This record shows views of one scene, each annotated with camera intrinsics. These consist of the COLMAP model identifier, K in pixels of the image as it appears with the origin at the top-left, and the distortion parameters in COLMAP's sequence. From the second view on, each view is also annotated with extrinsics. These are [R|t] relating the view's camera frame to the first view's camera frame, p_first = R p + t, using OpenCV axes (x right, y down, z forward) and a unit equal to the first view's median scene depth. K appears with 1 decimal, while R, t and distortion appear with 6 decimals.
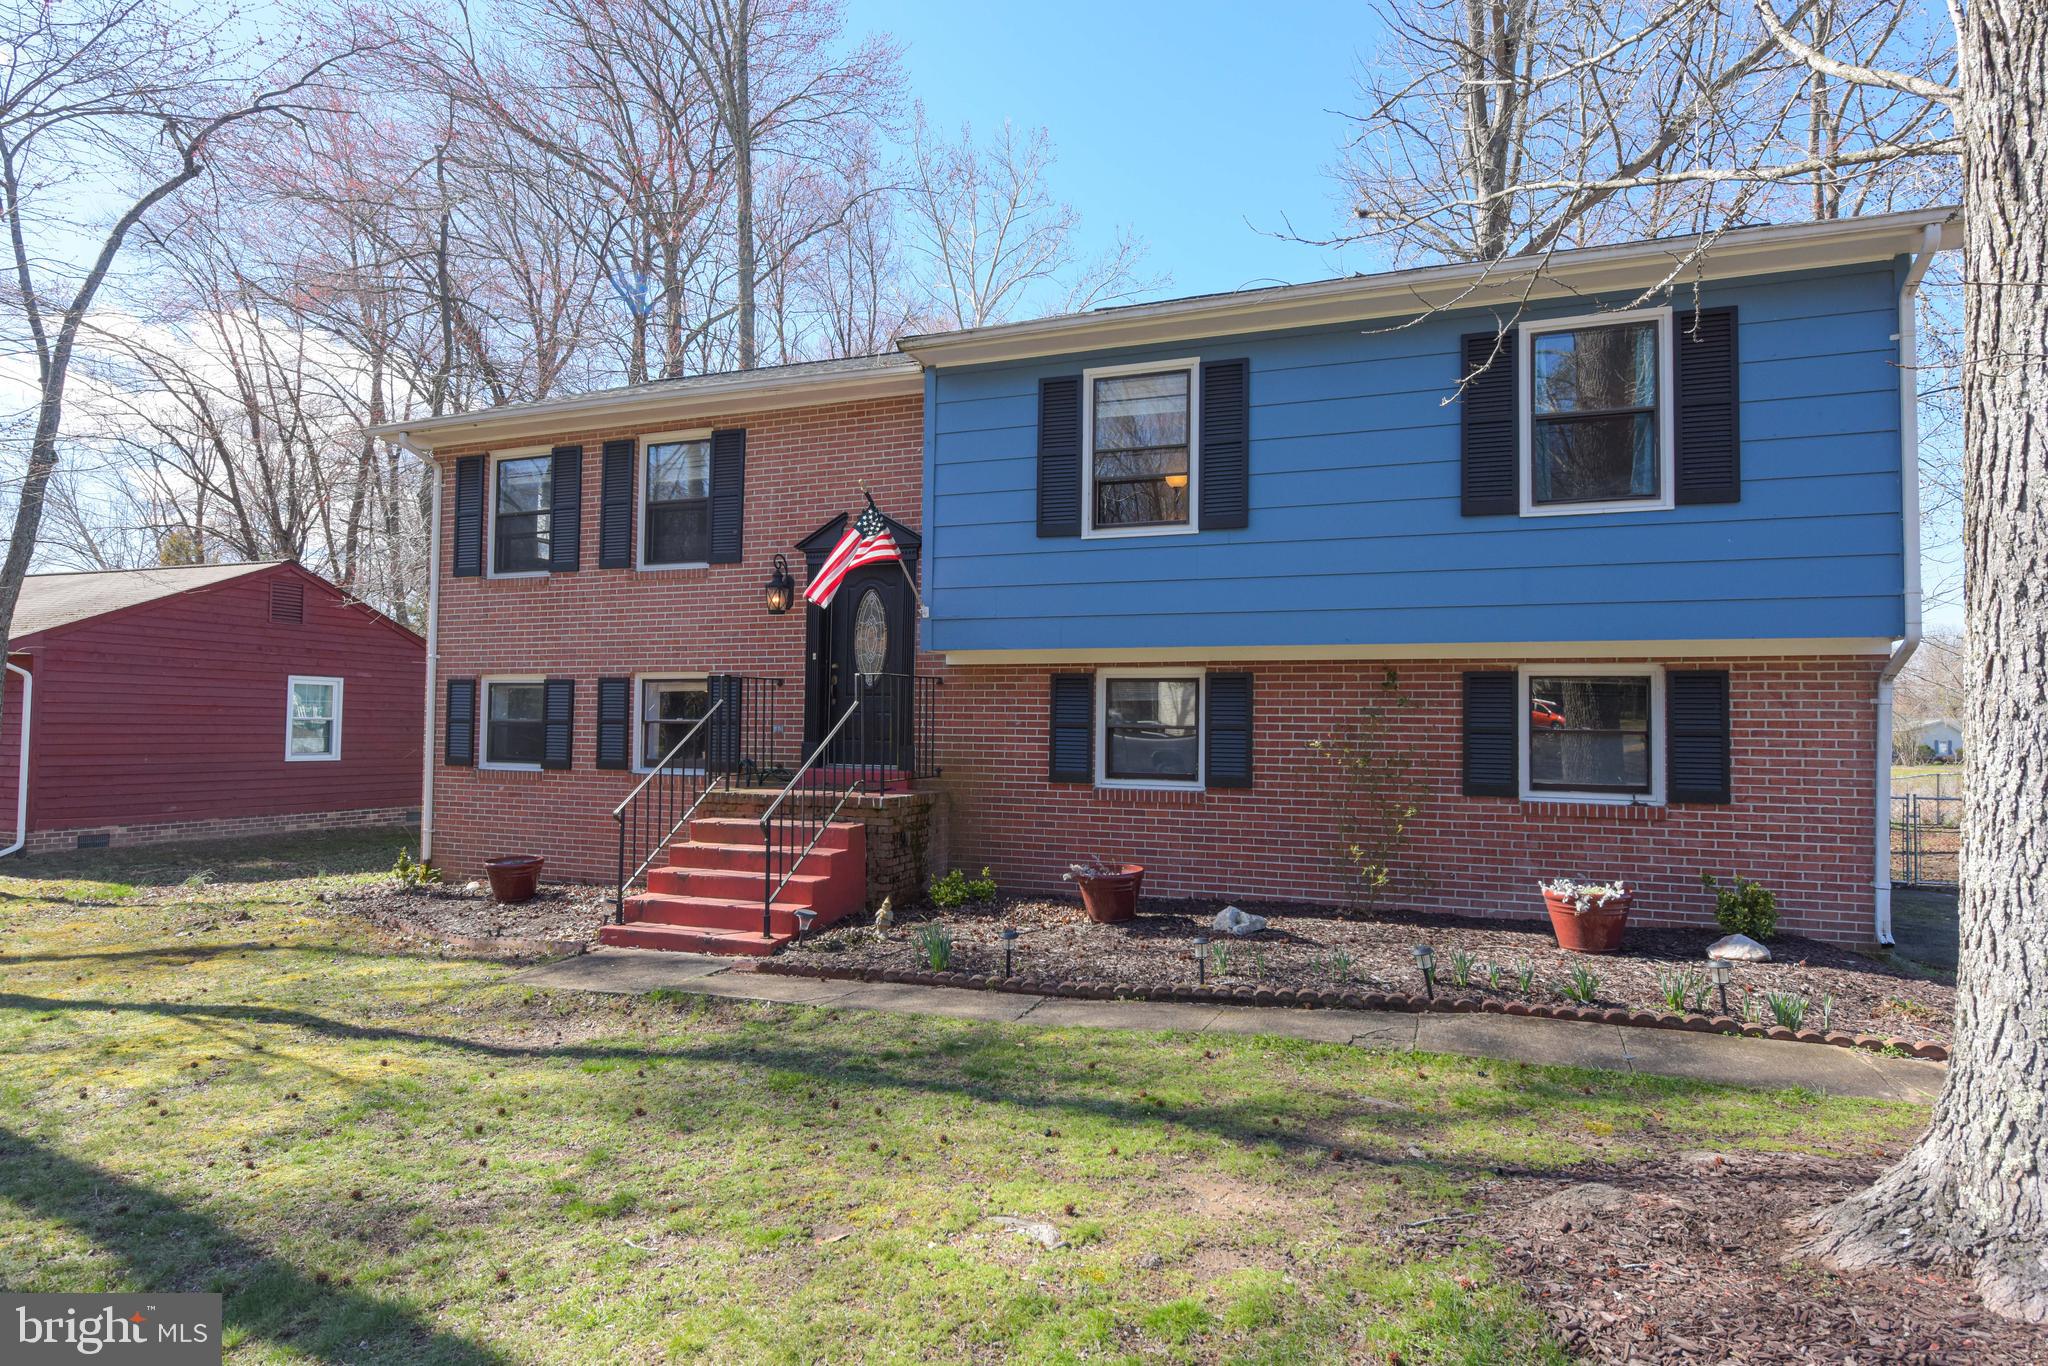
lens RADIAL K [[1122.1, 0, 1022.3], [0, 1122.1, 679.1], [0, 0, 1]] dist [-0.005217, -0.001130]
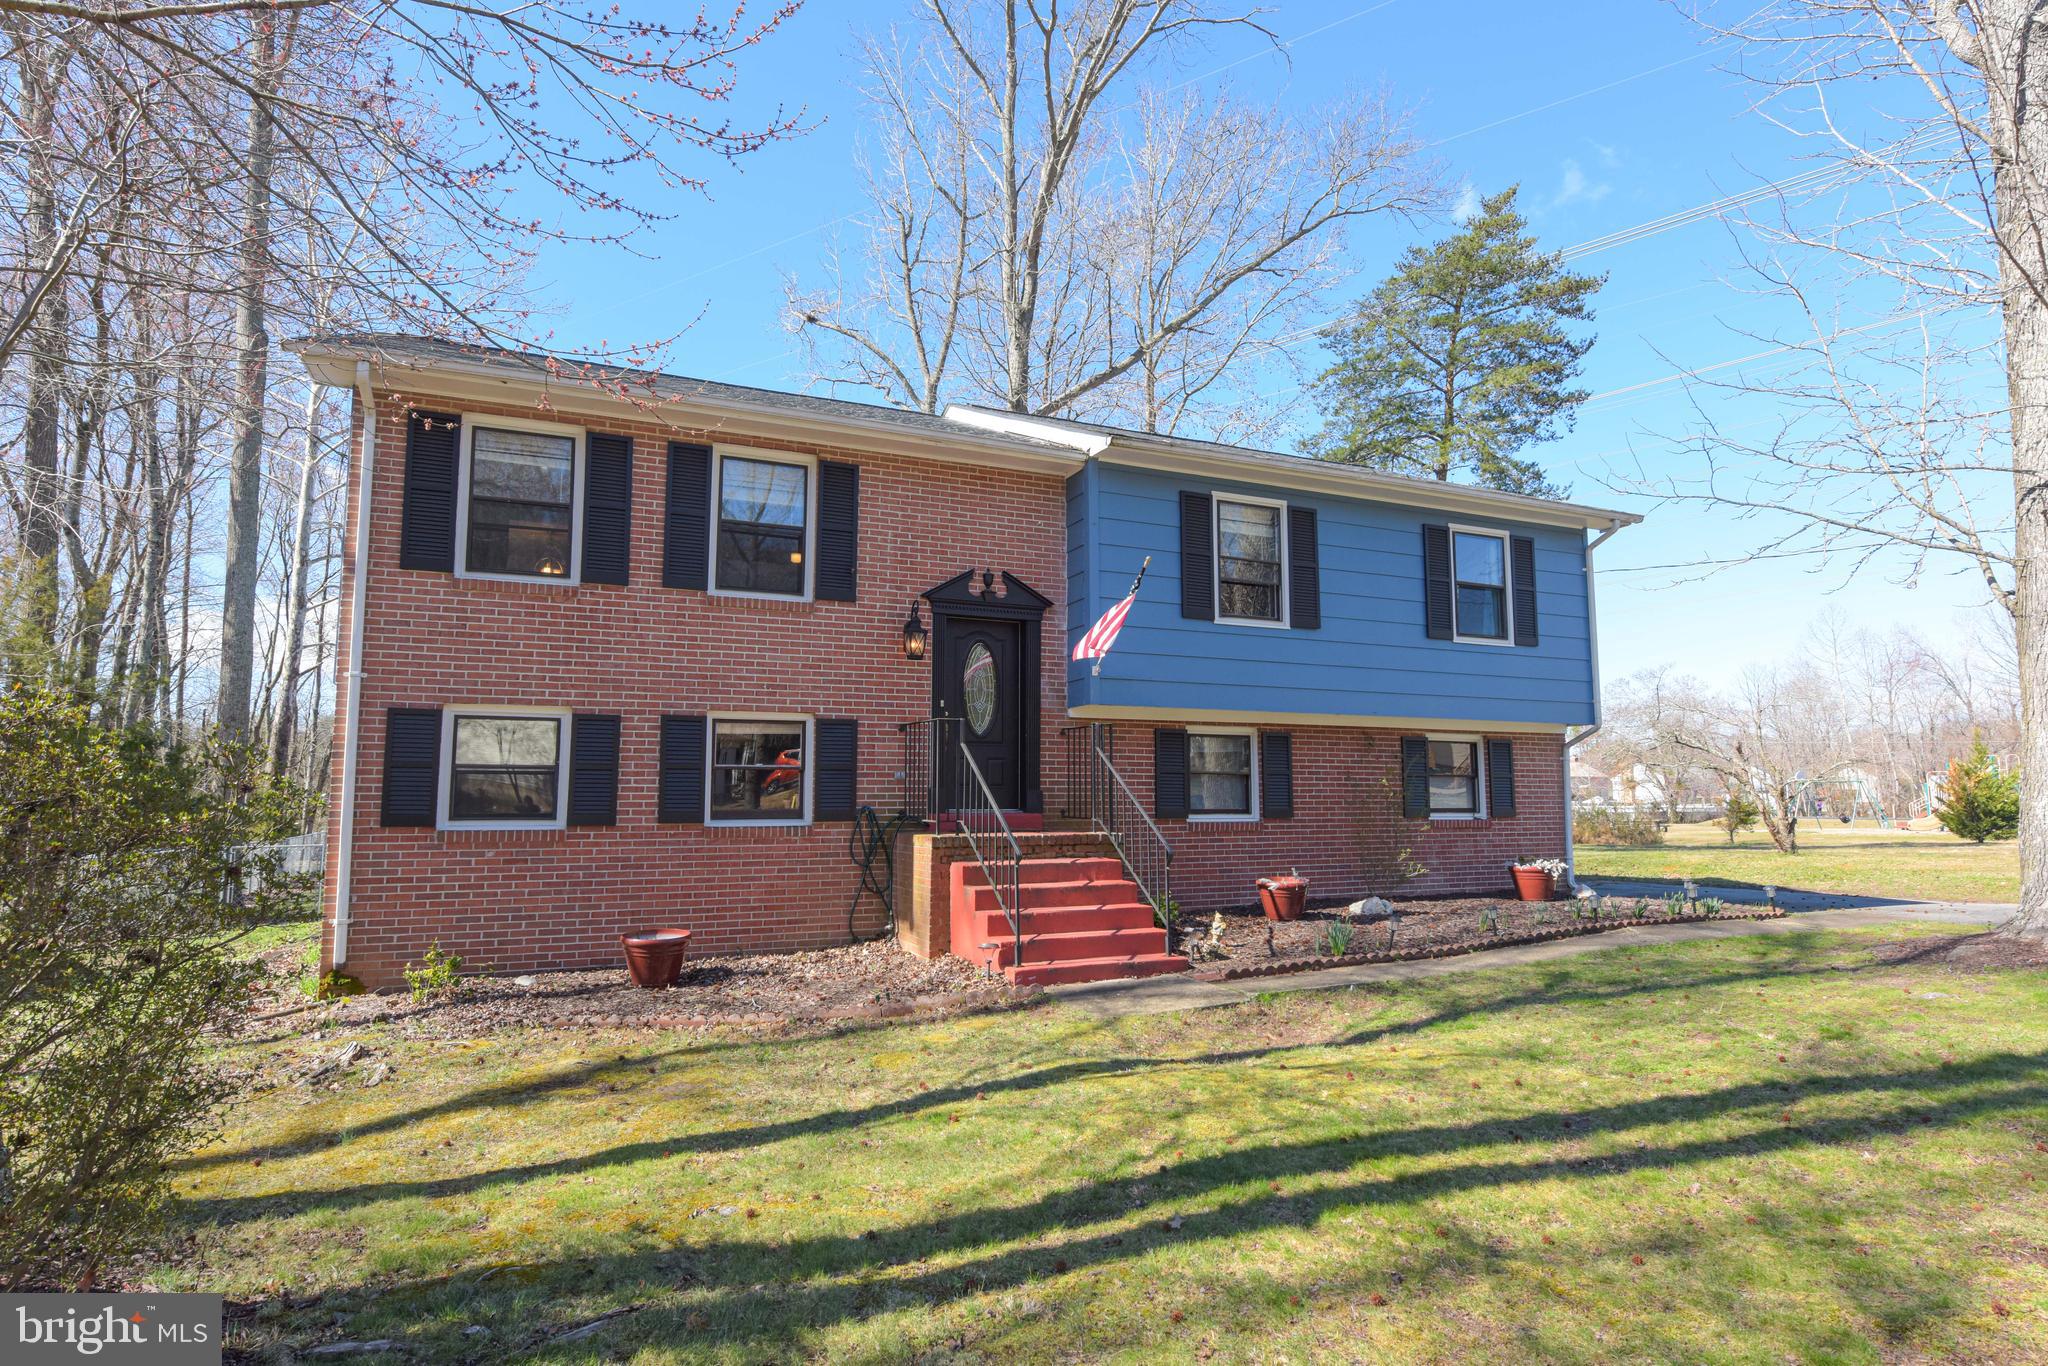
lens RADIAL K [[1122.1, 0, 1024.2], [0, 1122.1, 678.7], [0, 0, 1]] dist [-0.005217, -0.001130]
pose [[0.703650, 0.064432, 0.707620, -0.984916], [-0.023164, 0.997431, -0.067787, 0.028312], [-0.710169, 0.031307, 0.703335, 0.261553]]
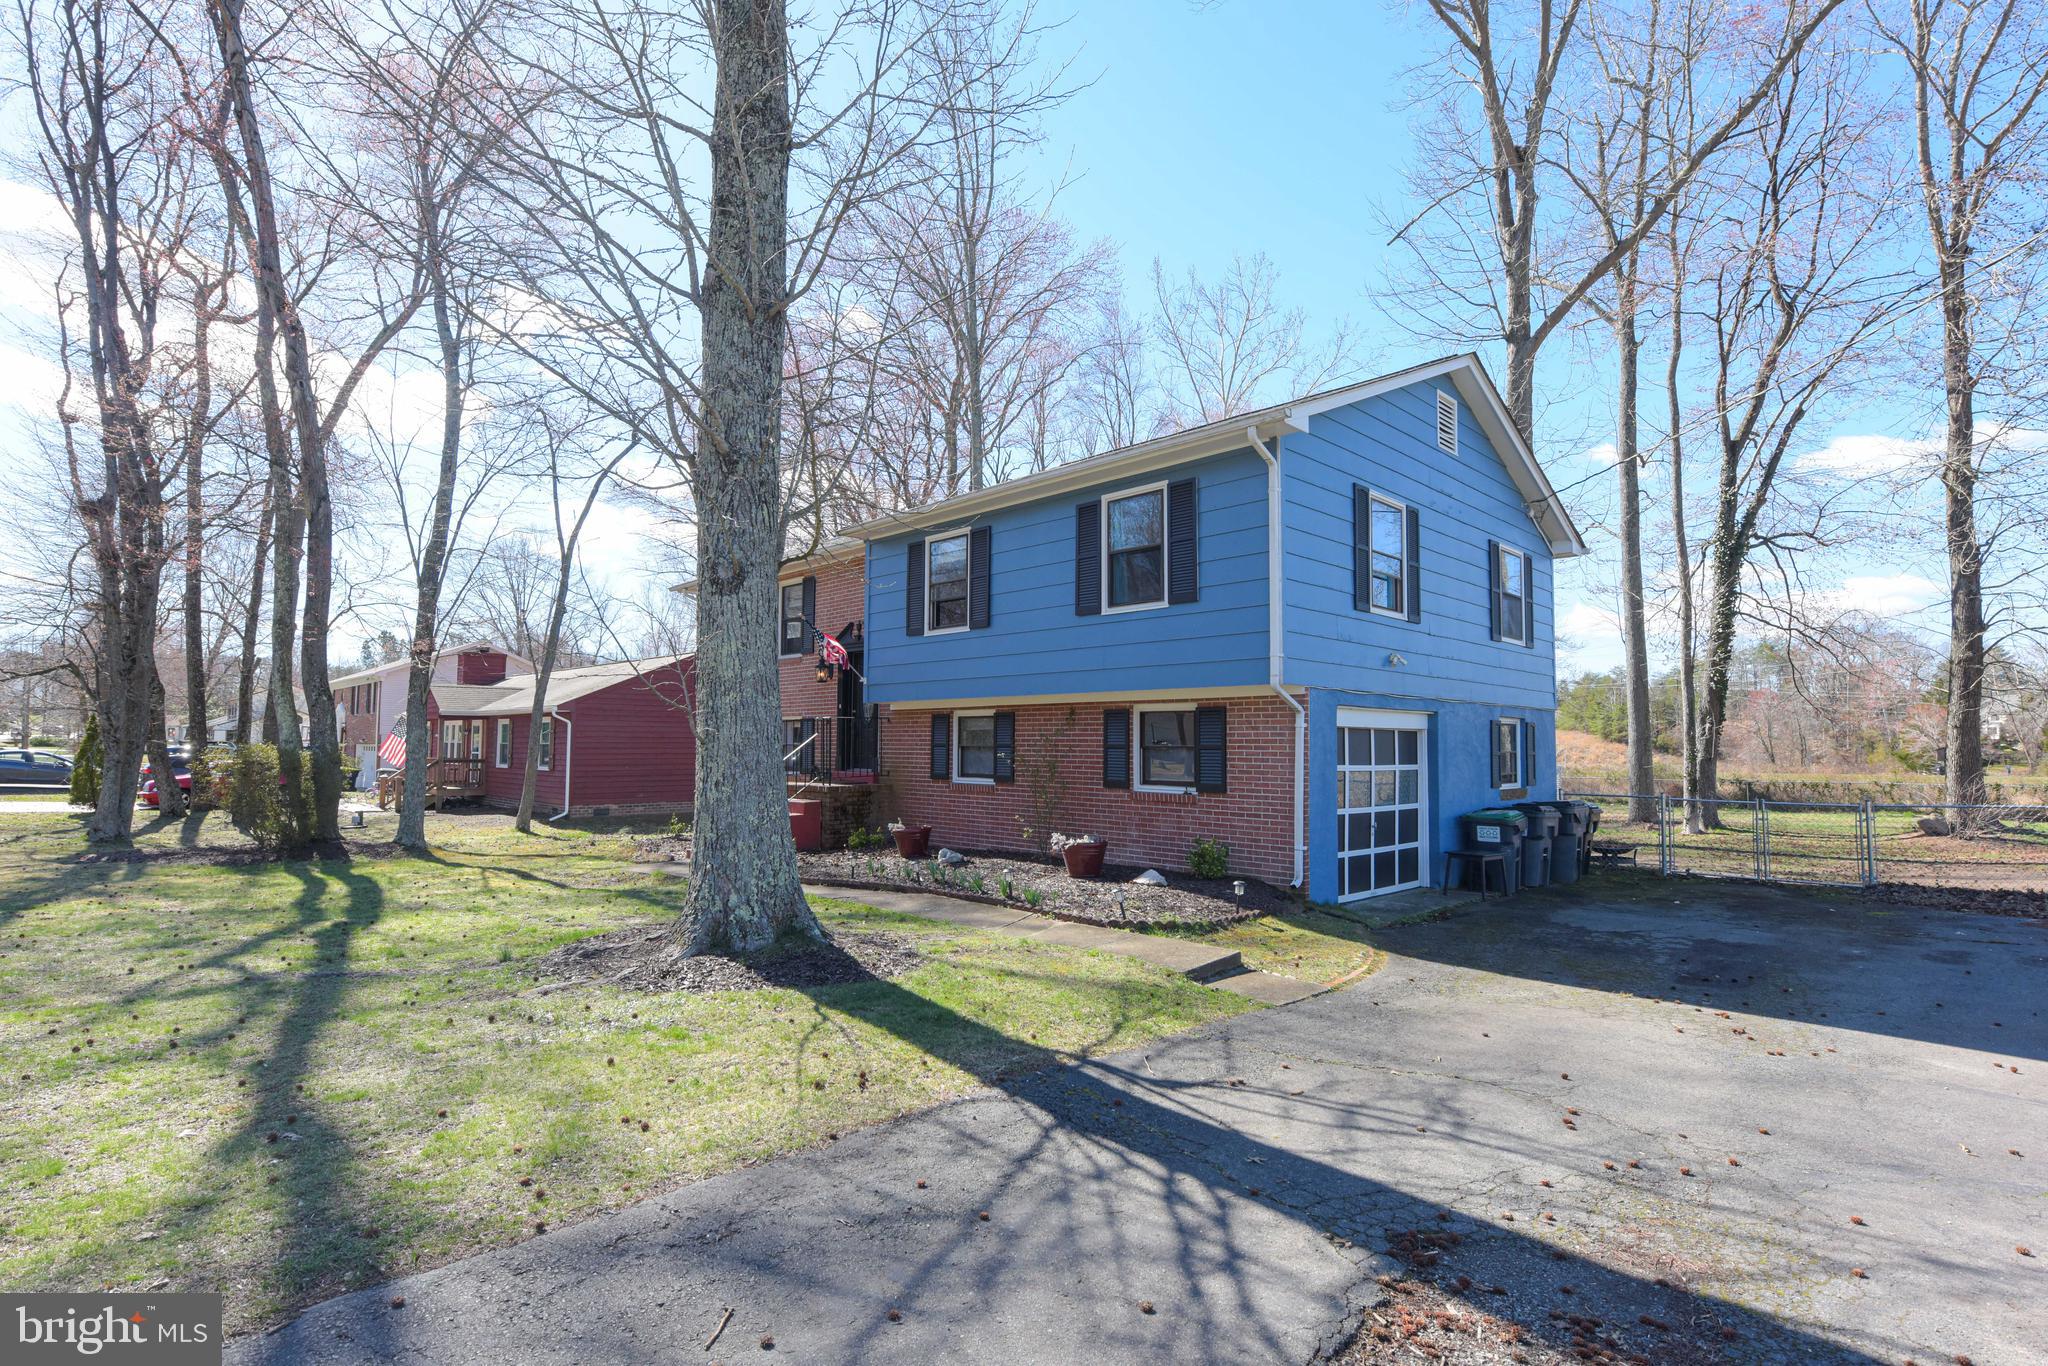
lens RADIAL K [[1001.3, 0, 1024.7], [0, 1001.3, 697.5], [0, 0, 1]] dist [0.004856, 0.000028]
pose [[0.906072, -0.025402, -0.422360, 0.827219], [0.021463, 0.999671, -0.014078, -0.006058], [0.422579, 0.003691, 0.906319, -0.315347]]
